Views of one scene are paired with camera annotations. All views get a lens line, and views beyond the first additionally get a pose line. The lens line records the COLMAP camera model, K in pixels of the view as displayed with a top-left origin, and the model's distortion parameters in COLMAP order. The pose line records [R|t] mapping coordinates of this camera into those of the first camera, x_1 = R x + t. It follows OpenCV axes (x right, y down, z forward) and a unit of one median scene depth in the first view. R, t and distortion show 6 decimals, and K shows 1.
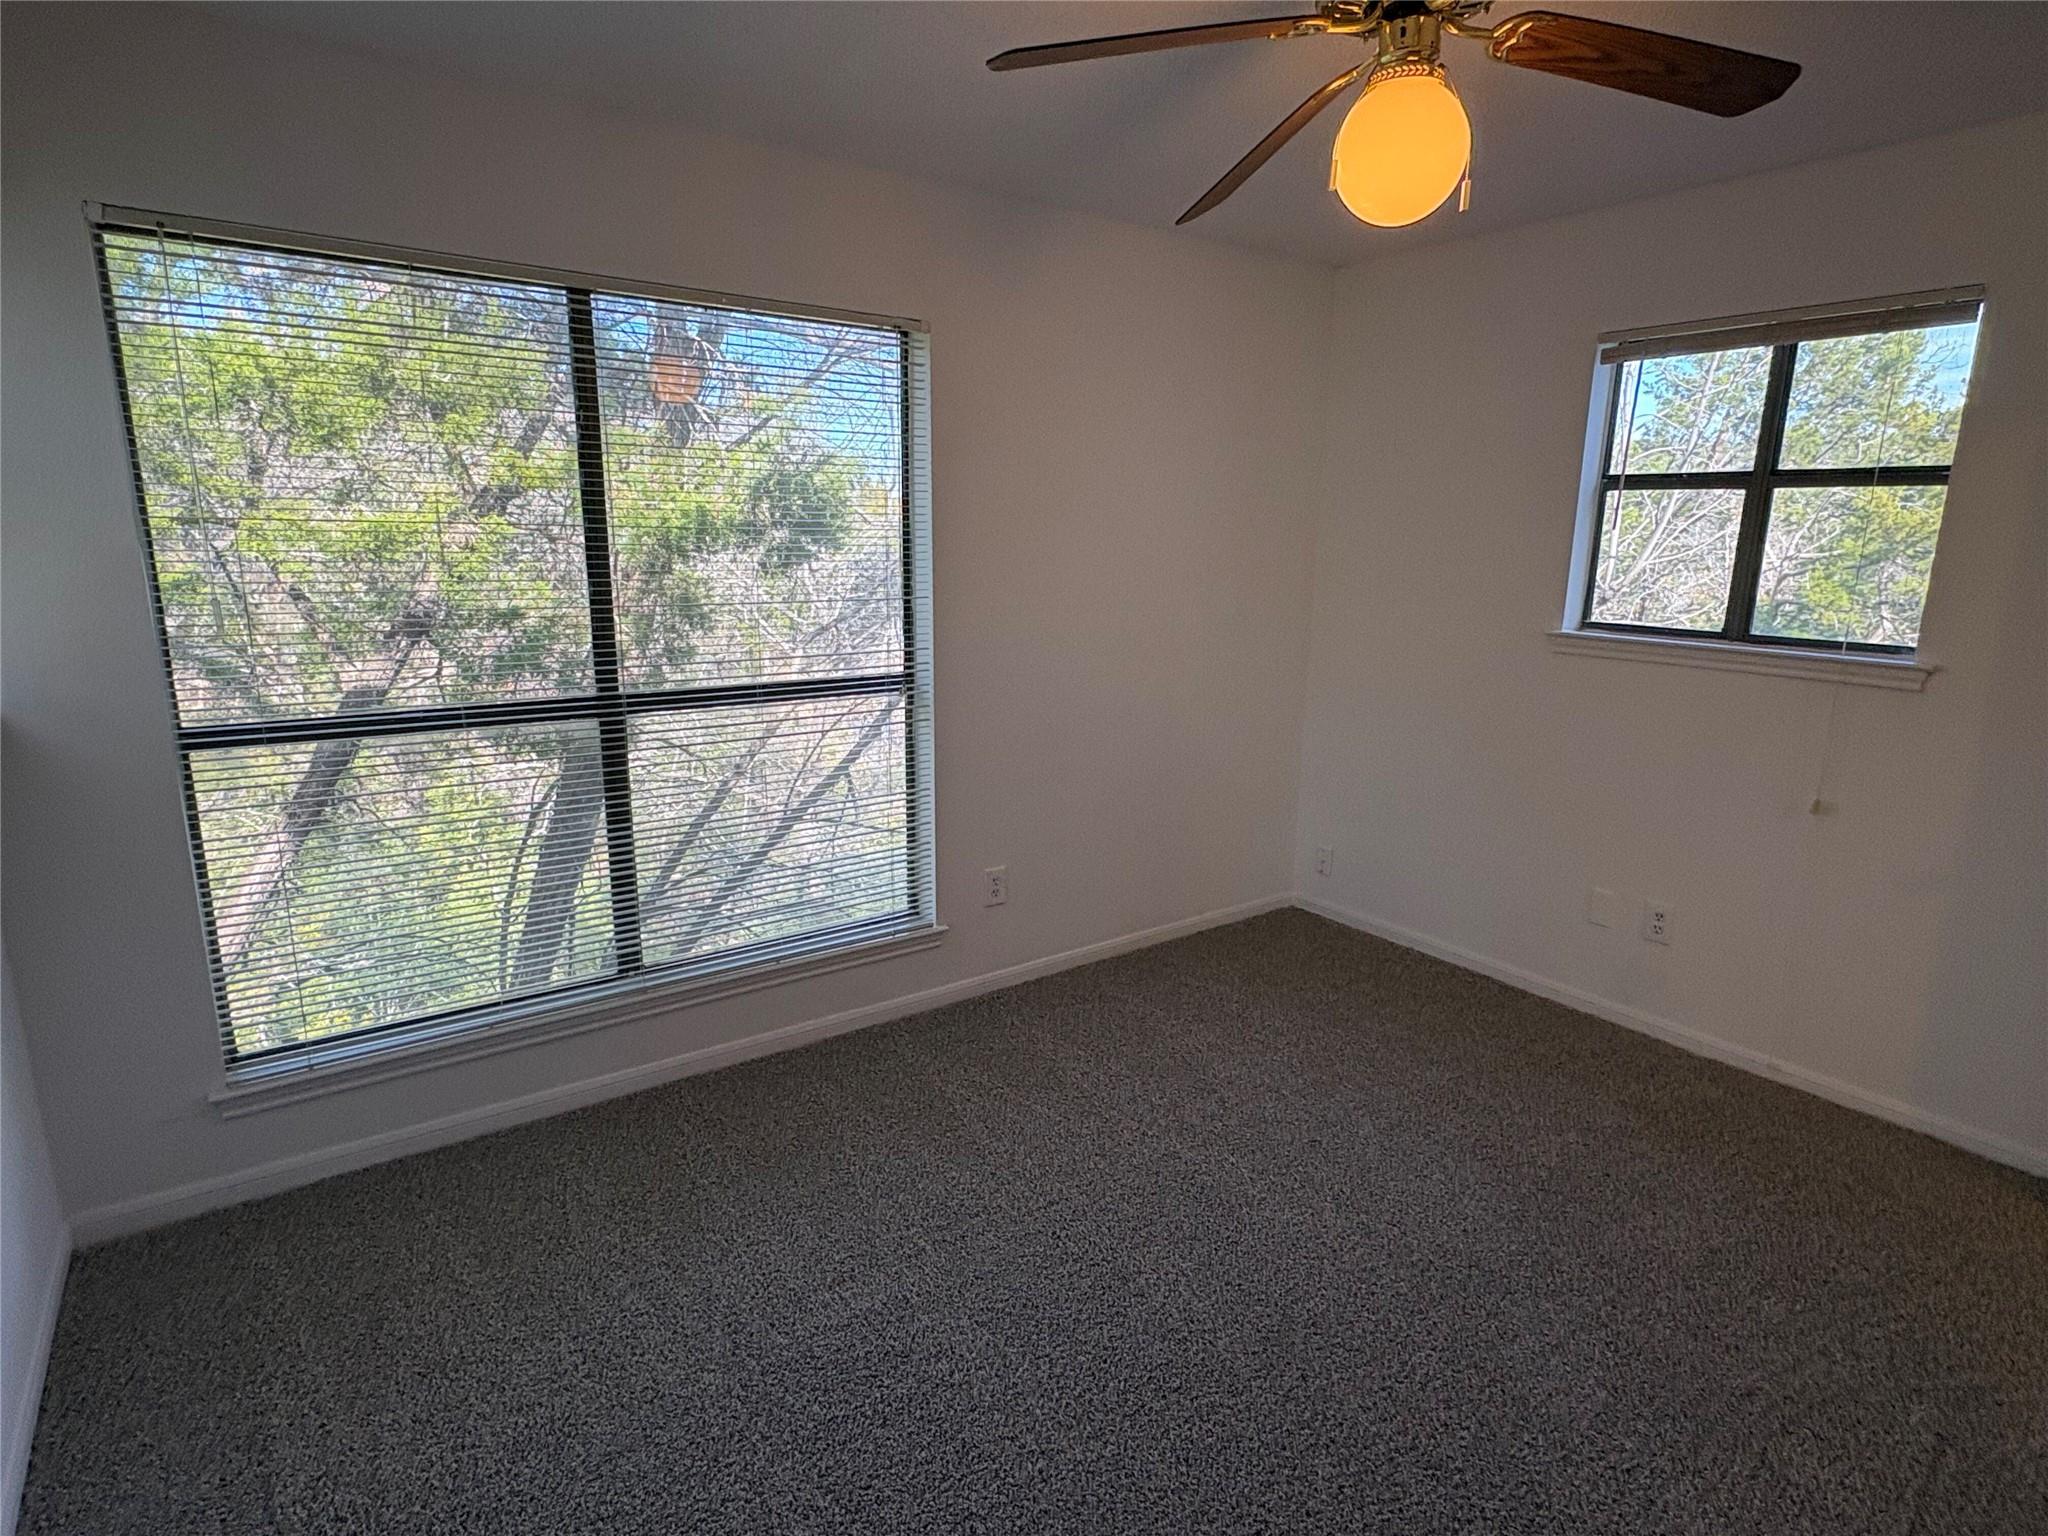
lens RADIAL K [[1084.2, 0, 1020.6], [0, 1084.2, 771.3], [0, 0, 1]] dist [0.005156, 0.001649]
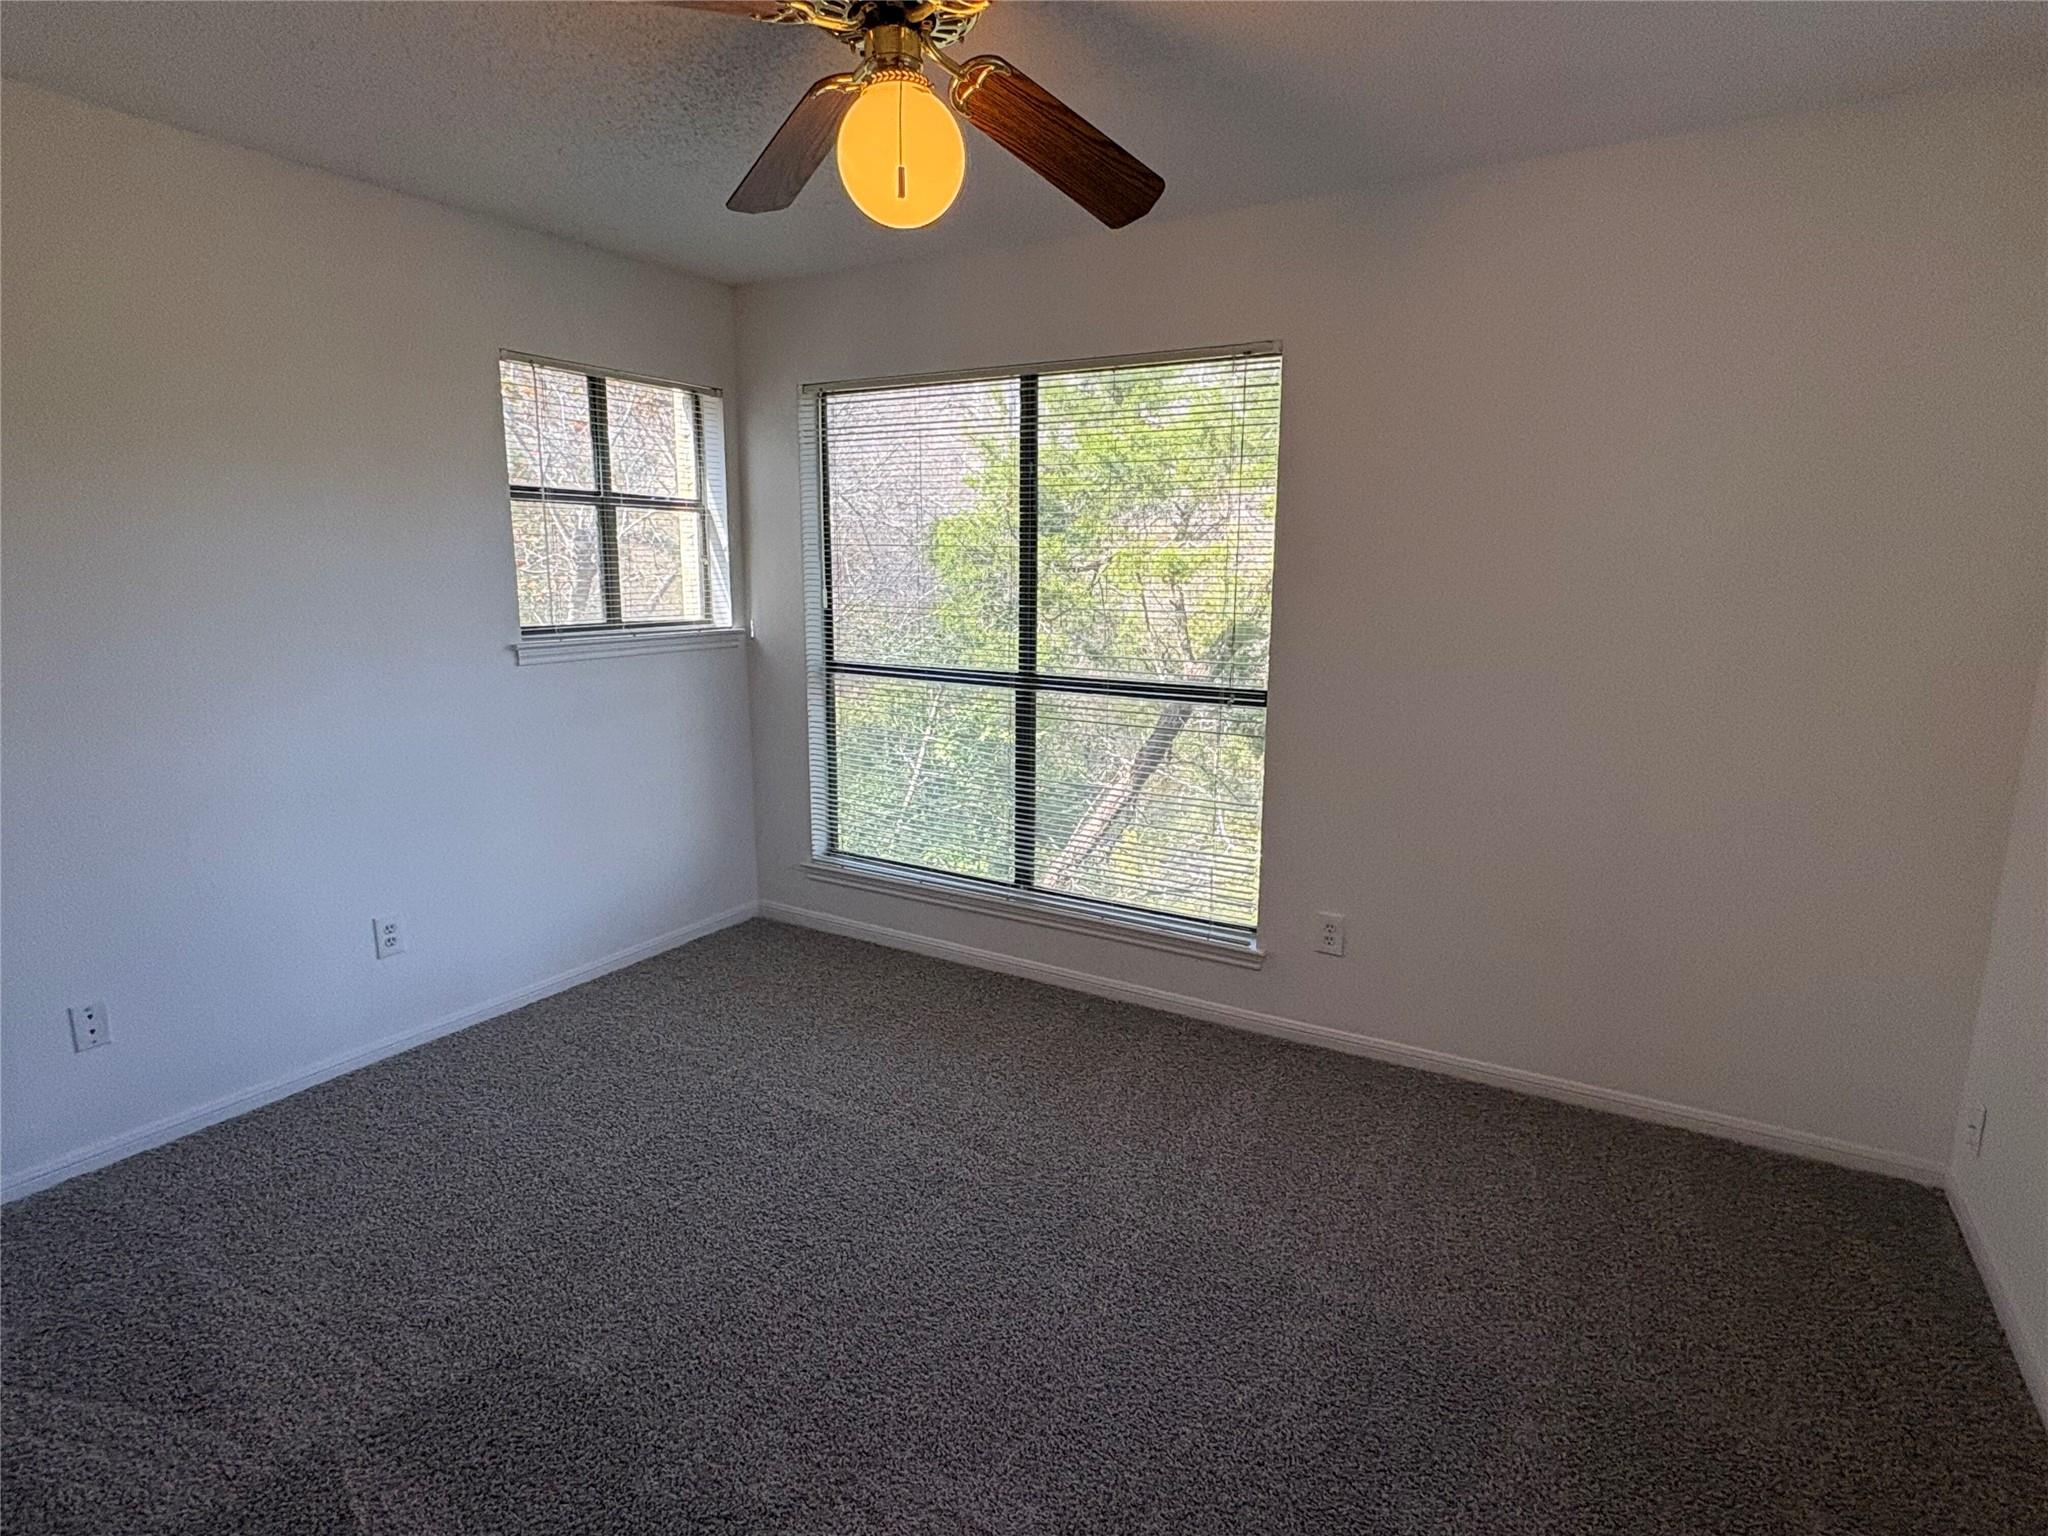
lens RADIAL K [[1084.2, 0, 1021.7], [0, 1084.2, 768.0], [0, 0, 1]] dist [0.005156, 0.001649]
pose [[0.410308, 0.177445, -0.894517, 0.824551], [-0.201606, 0.974267, 0.100790, -0.089044], [0.889383, 0.138985, 0.435523, 0.423183]]
